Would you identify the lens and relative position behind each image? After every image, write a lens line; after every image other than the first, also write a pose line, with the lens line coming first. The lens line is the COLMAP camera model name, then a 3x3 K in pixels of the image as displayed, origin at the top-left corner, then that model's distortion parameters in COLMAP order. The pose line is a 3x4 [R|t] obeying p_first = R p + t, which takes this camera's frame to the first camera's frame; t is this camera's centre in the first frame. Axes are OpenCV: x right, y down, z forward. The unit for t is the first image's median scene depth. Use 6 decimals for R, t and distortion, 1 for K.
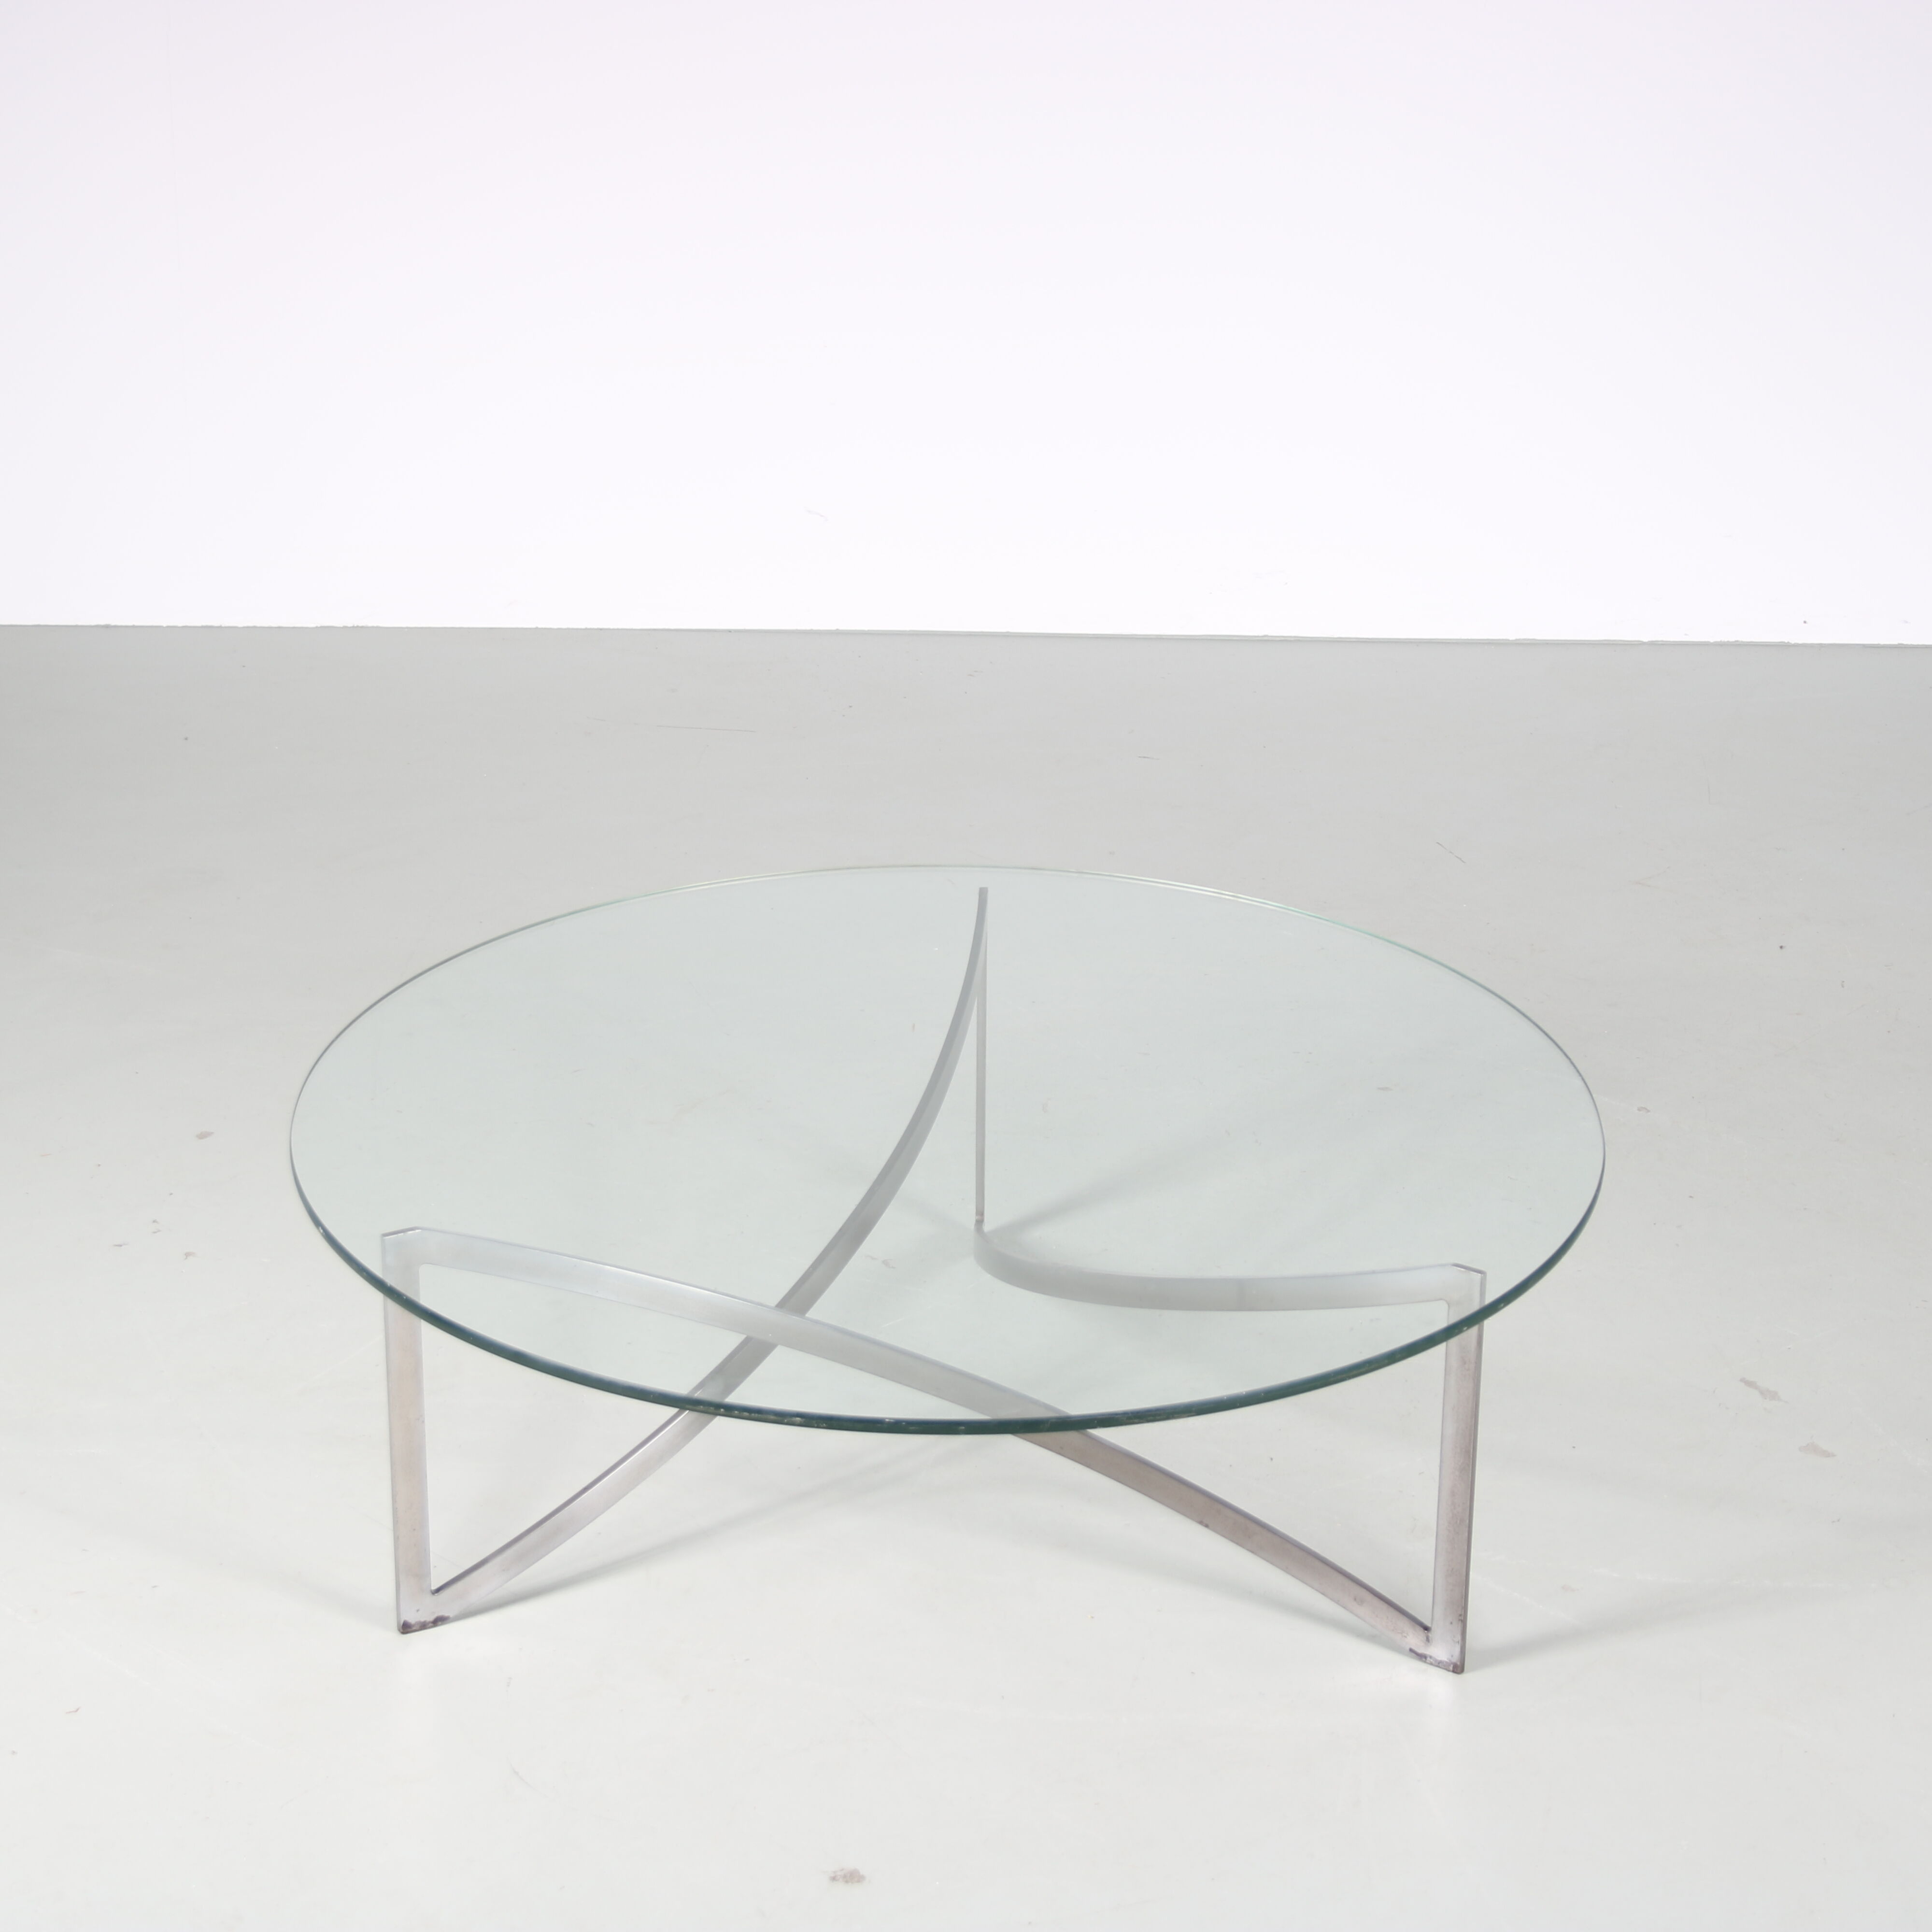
lens RADIAL K [[5707.8, 0, 966.0], [0, 5707.8, 966.0], [0, 0, 1]] dist [0.131320, 0.371577]
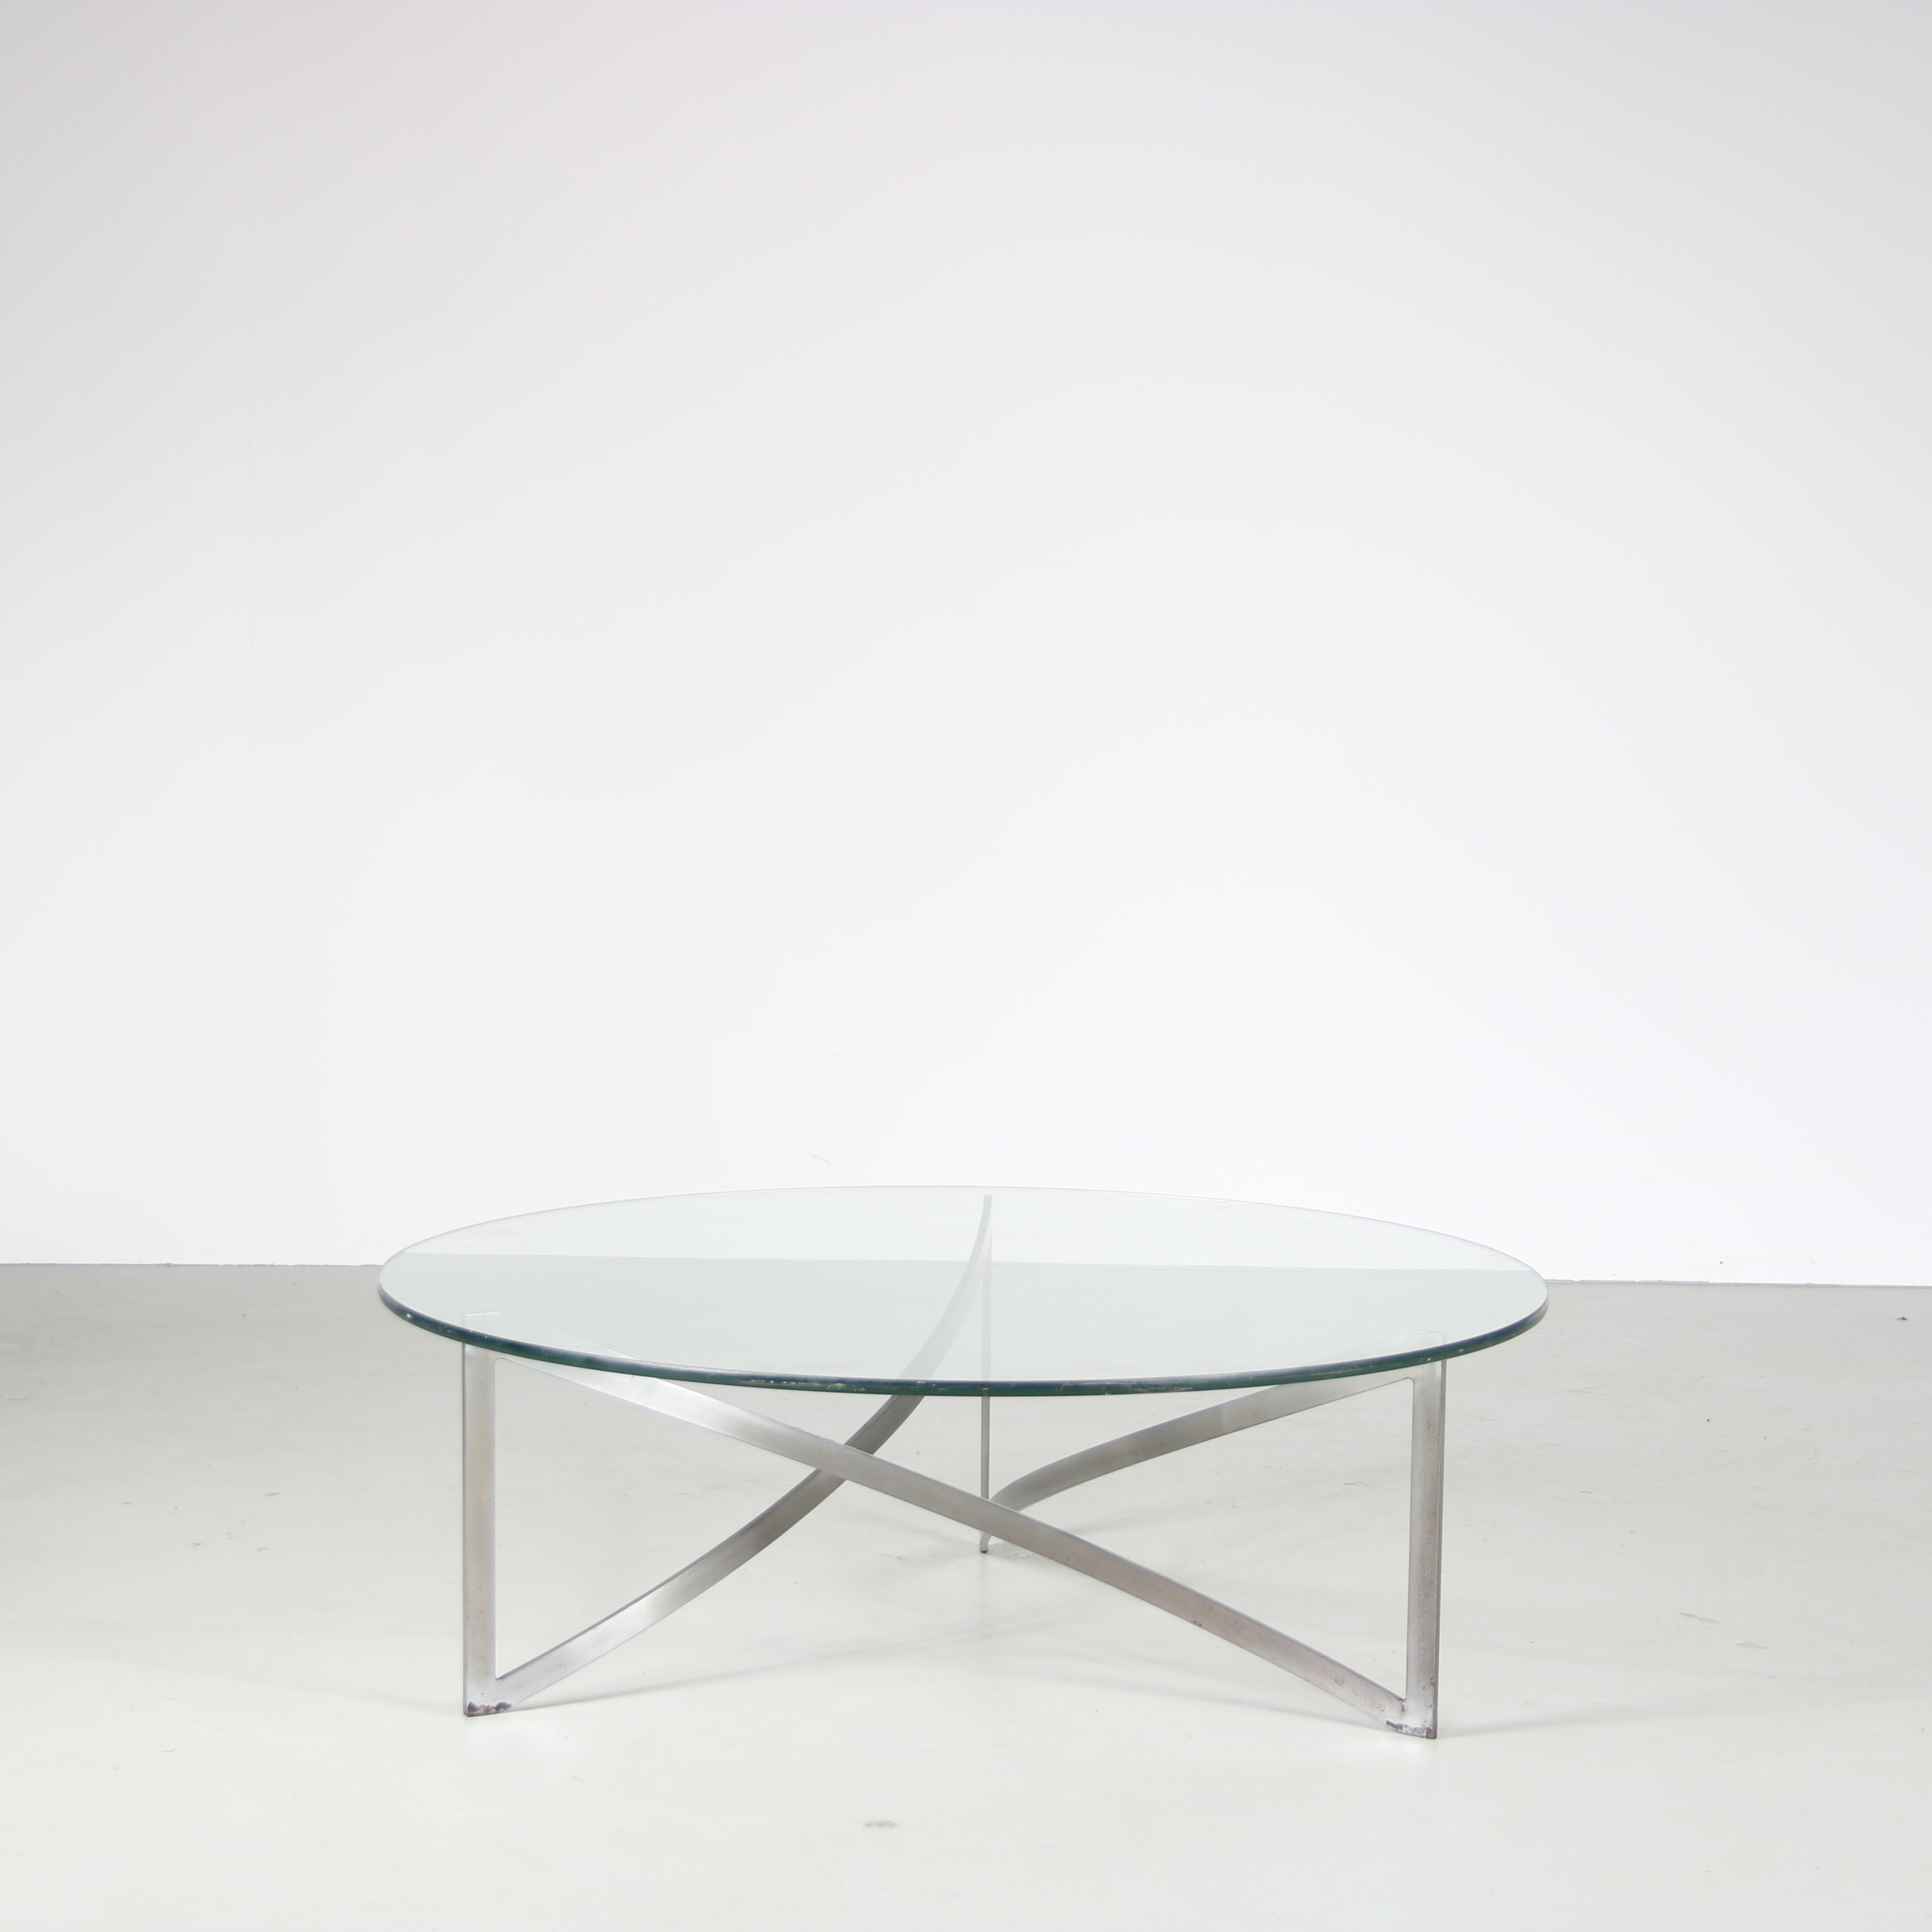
lens RADIAL K [[5707.8, 0, 966.0], [0, 5707.8, 966.0], [0, 0, 1]] dist [0.131320, 0.371577]
pose [[0.999925, 0.001835, 0.012099, -0.016623], [0.001715, 0.957924, -0.287018, 0.293775], [-0.012116, 0.287017, 0.957849, -0.092498]]
